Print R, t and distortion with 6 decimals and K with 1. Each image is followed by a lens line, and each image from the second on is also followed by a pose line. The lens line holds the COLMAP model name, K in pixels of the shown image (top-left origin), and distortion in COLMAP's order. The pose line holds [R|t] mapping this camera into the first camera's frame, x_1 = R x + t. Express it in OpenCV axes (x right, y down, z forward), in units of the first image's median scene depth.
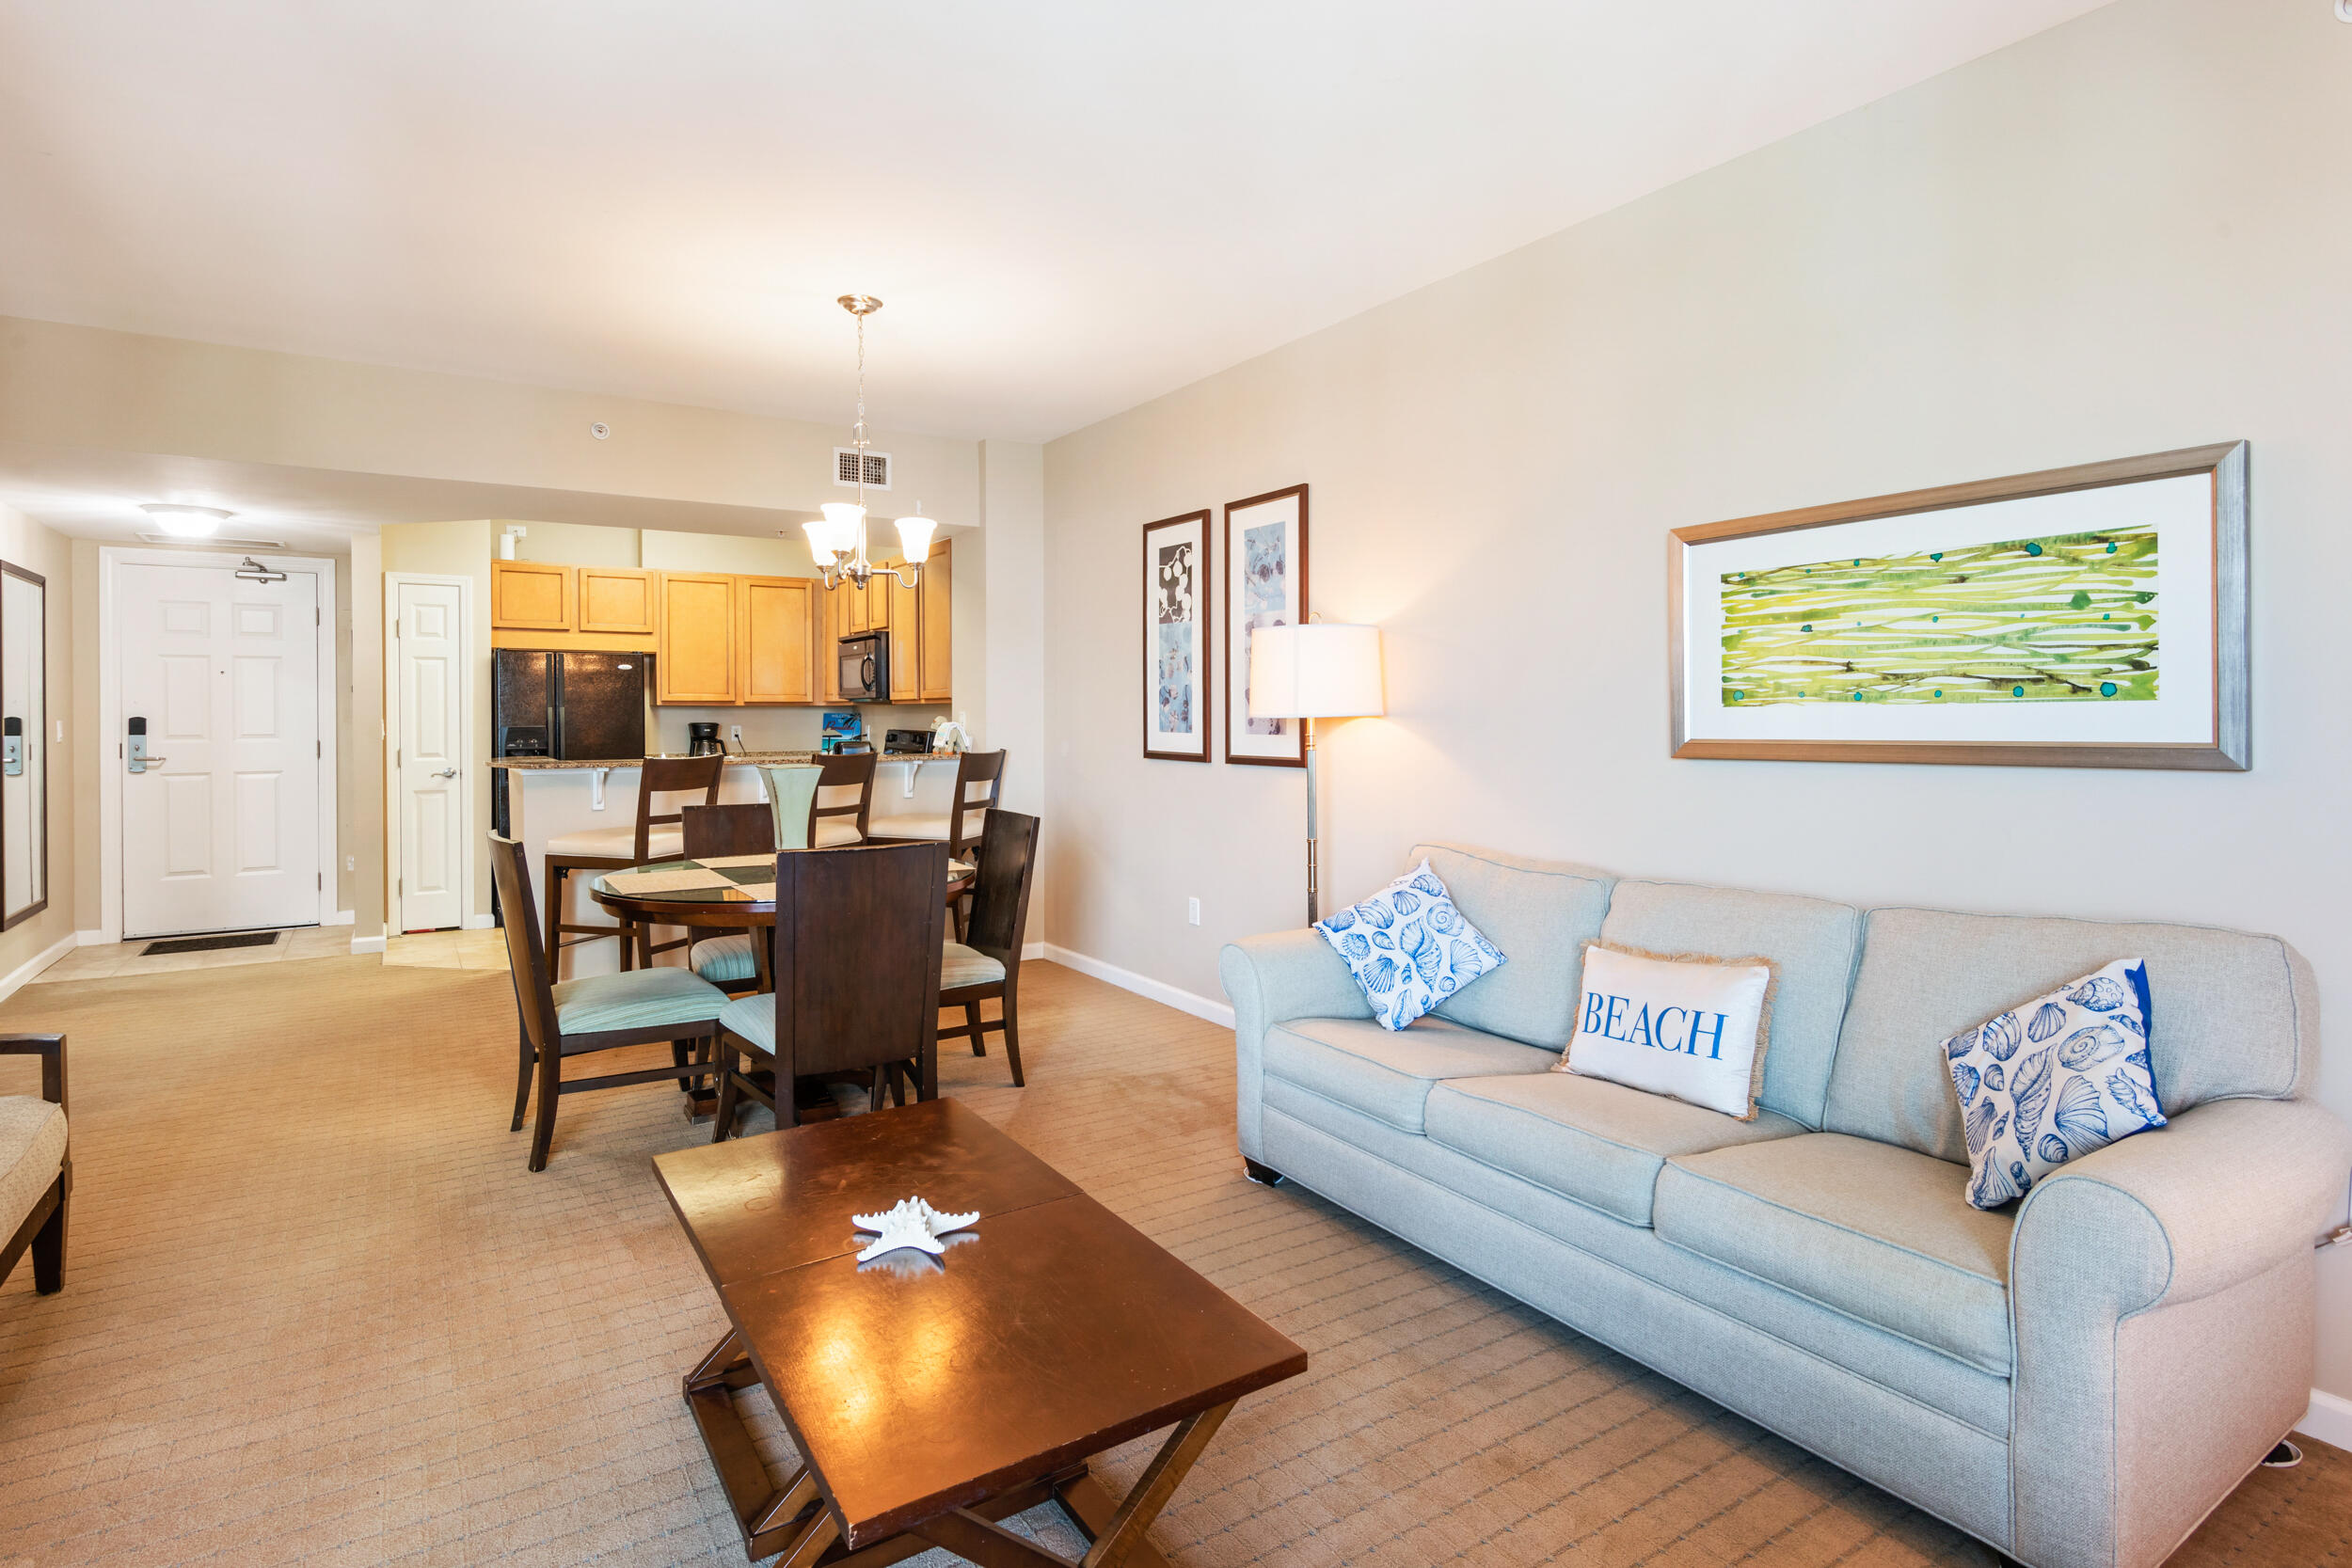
lens RADIAL K [[1183.0, 0, 1153.3], [0, 1183.0, 733.4], [0, 0, 1]] dist [0.000037, -0.000316]
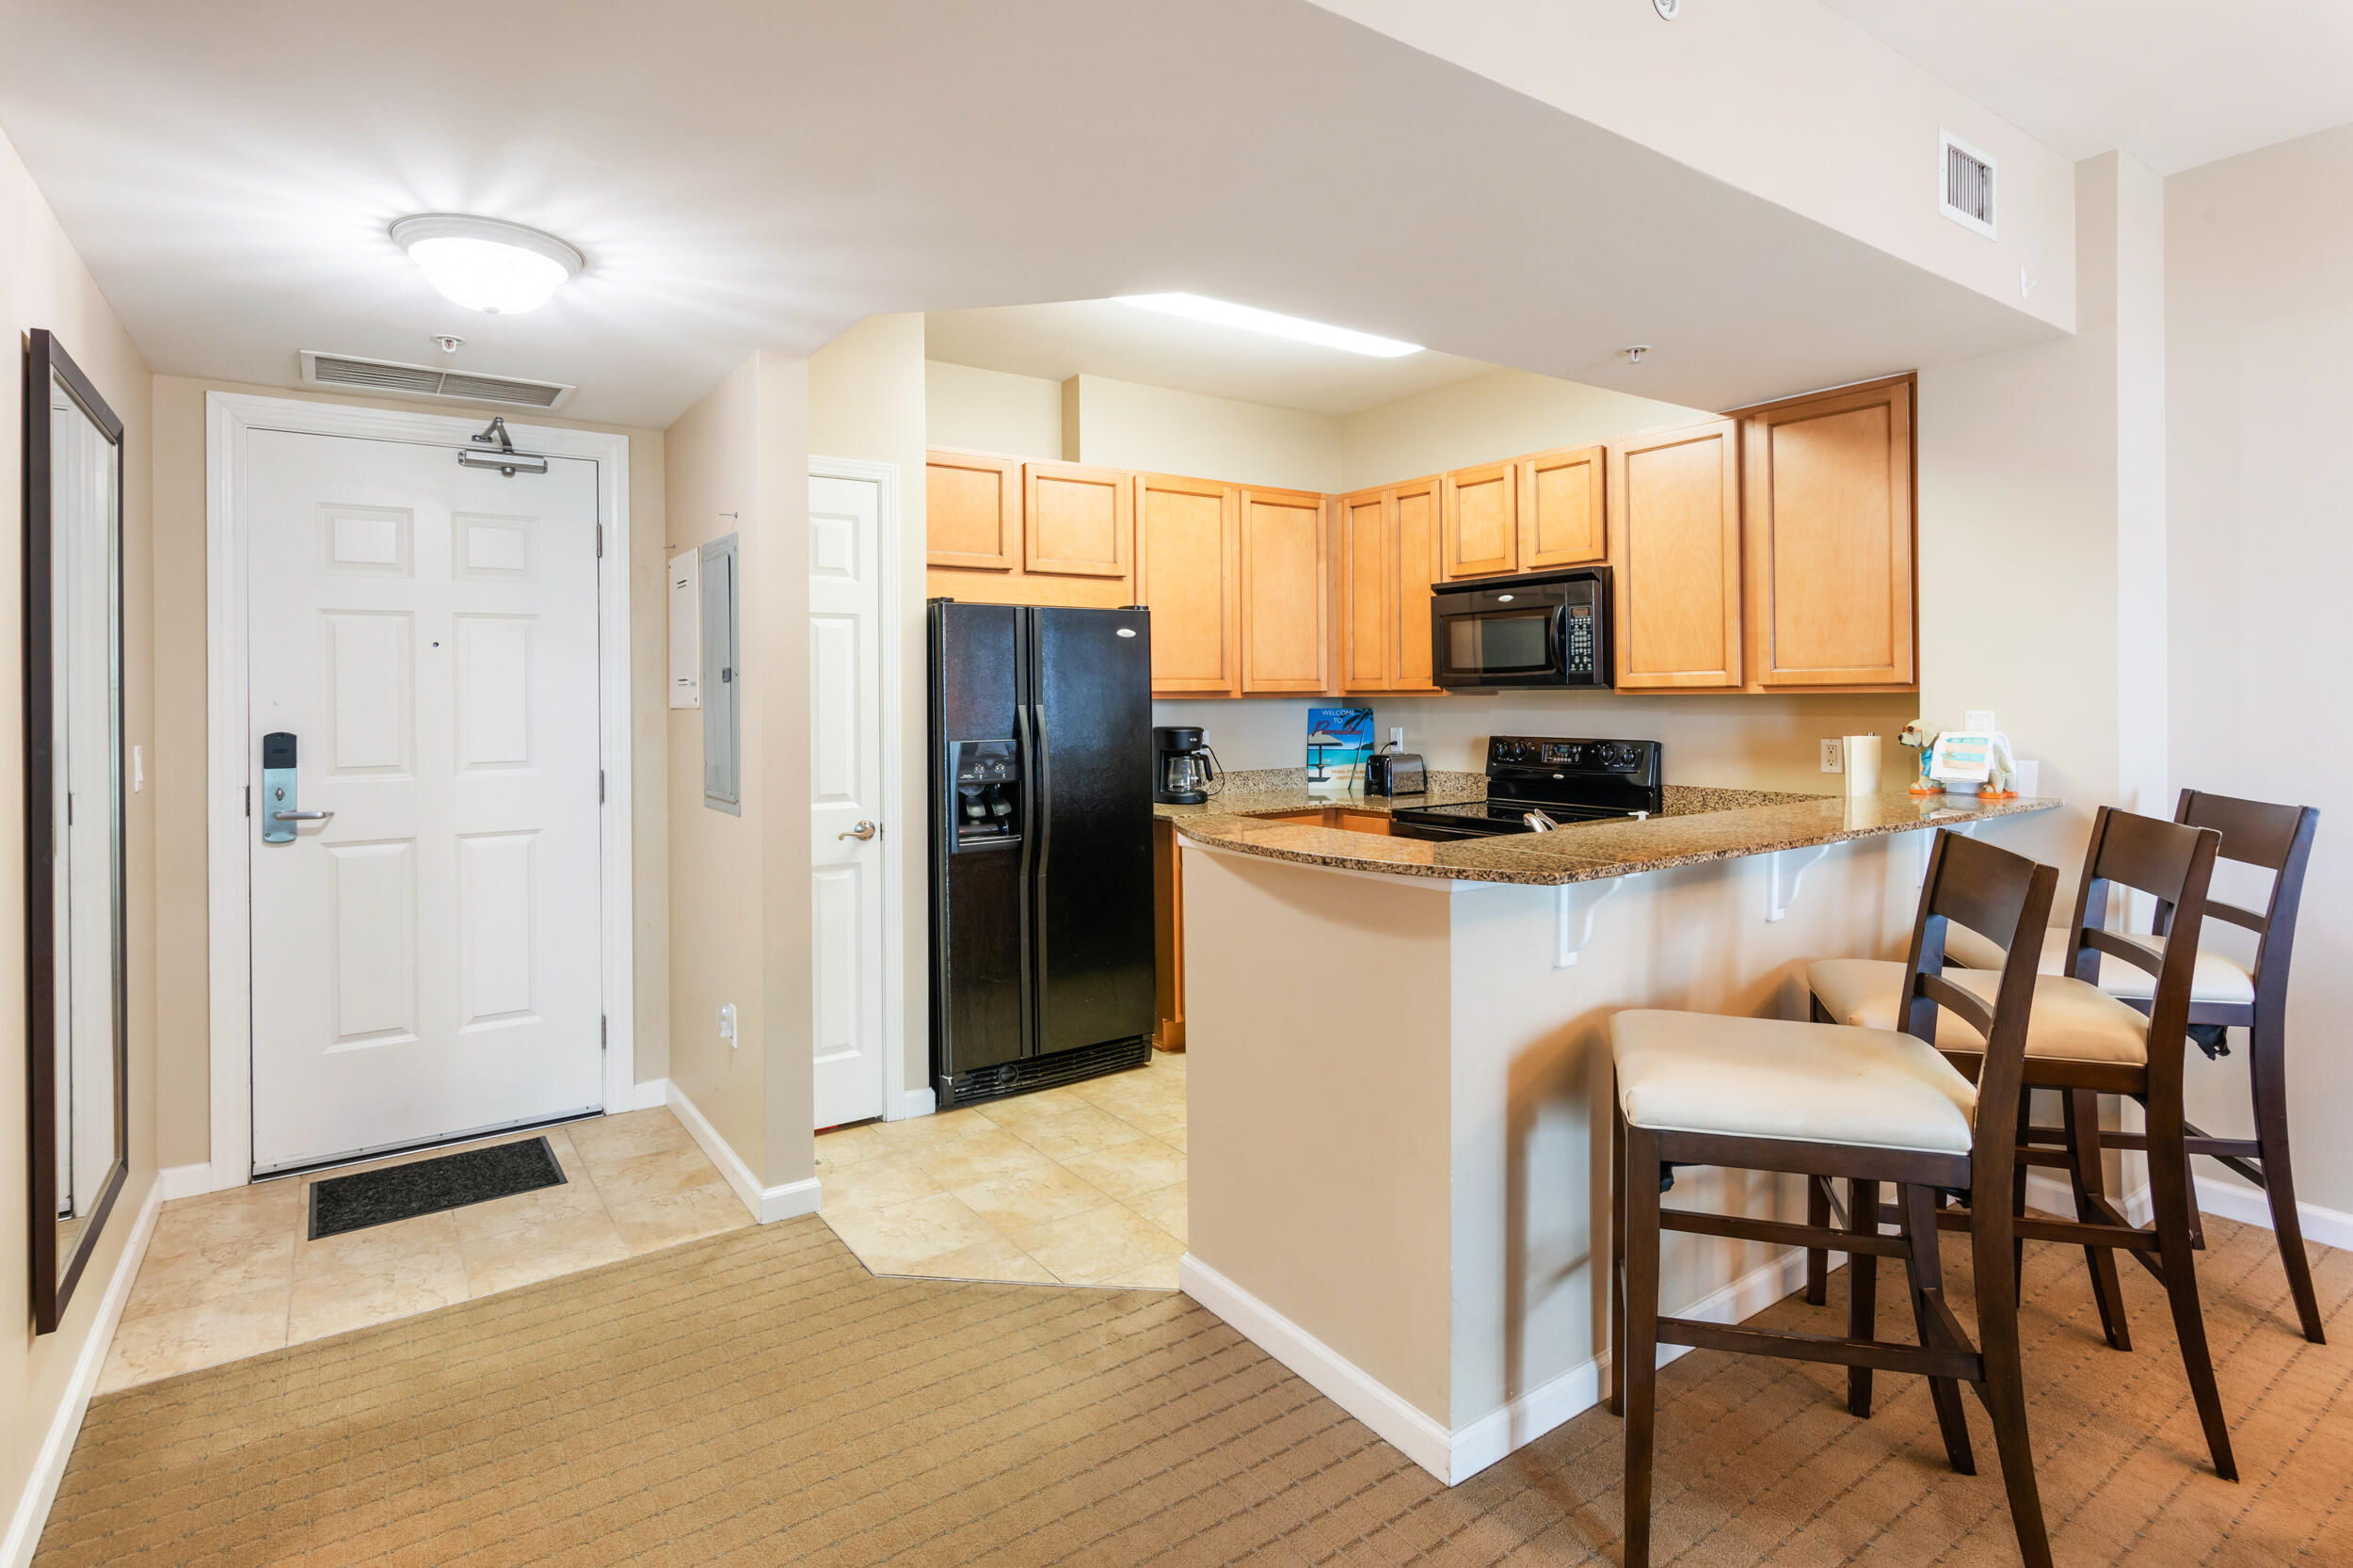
lens RADIAL K [[1183.6, 0, 1169.3], [0, 1183.6, 708.8], [0, 0, 1]] dist [0.000037, -0.000316]
pose [[0.999346, -0.007942, 0.035265, -0.570431], [0.008184, 0.999944, -0.006719, -0.020085], [-0.035210, 0.007003, 0.999355, 0.552806]]
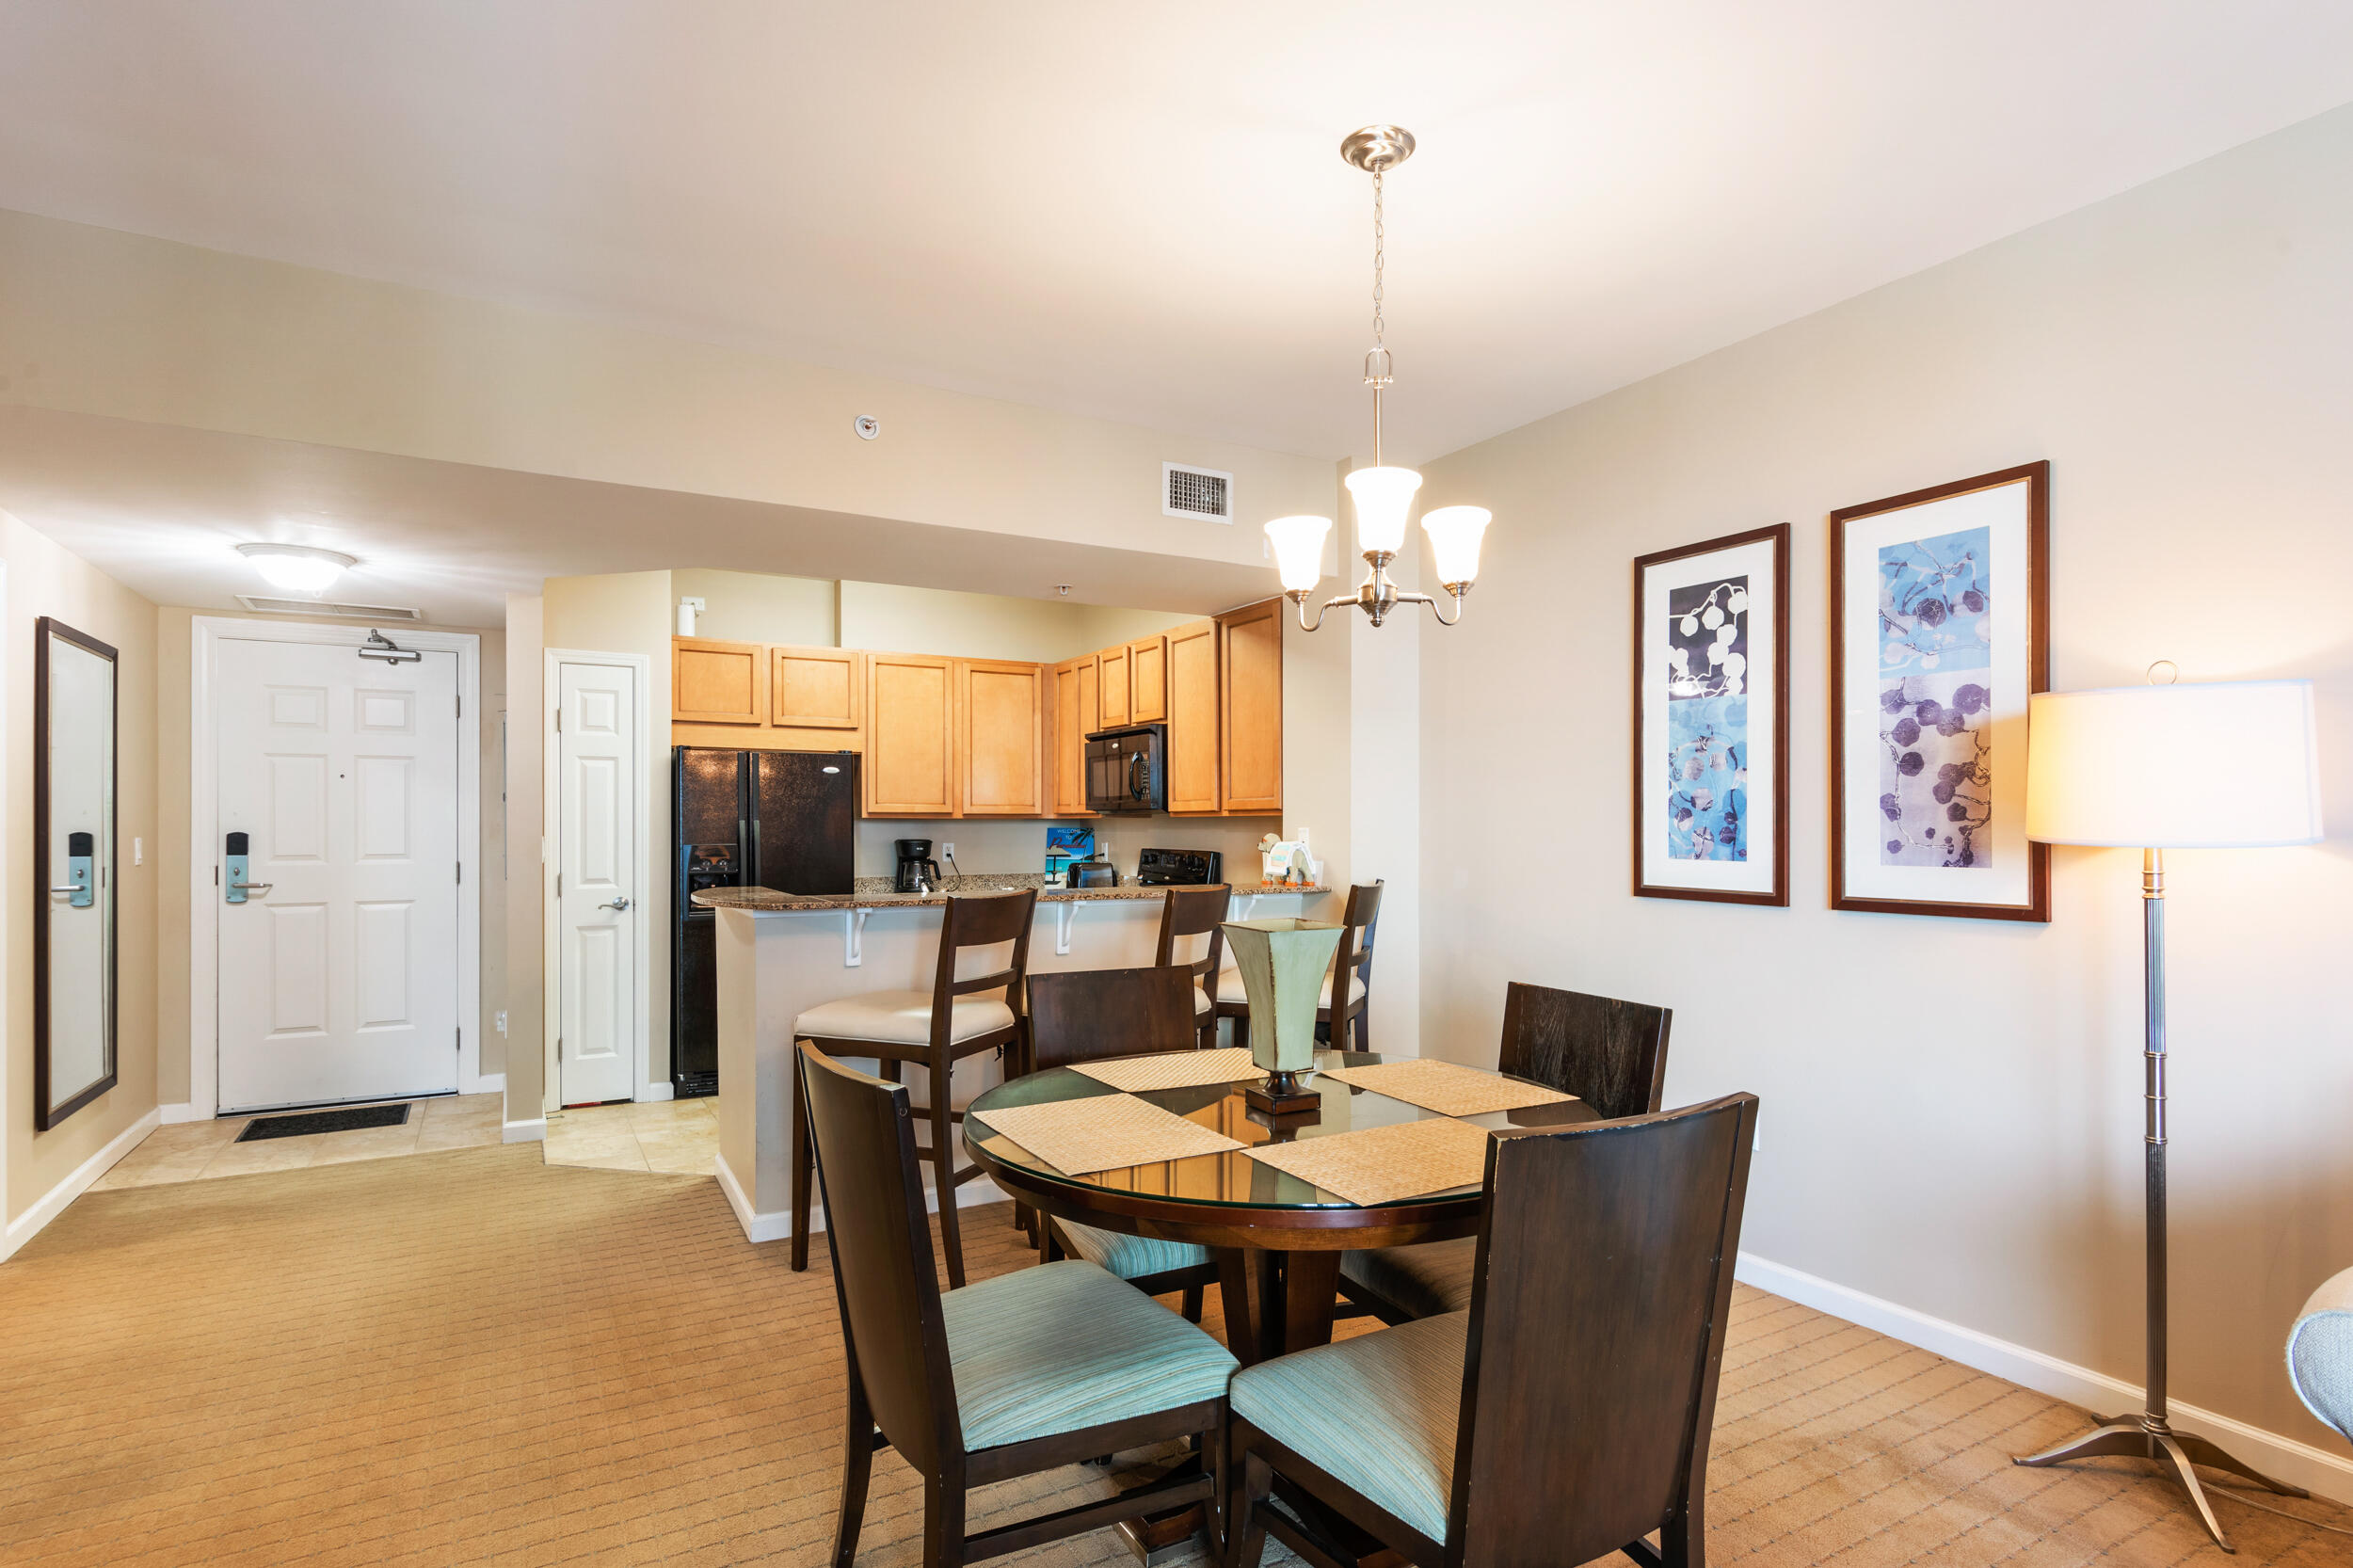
lens RADIAL K [[1183.6, 0, 1190.1], [0, 1183.6, 838.1], [0, 0, 1]] dist [0.000037, -0.000316]
pose [[0.999016, 0.002063, -0.044297, -0.216934], [-0.002355, 0.999976, -0.006548, -0.007172], [0.044283, 0.006646, 0.998997, 0.274851]]
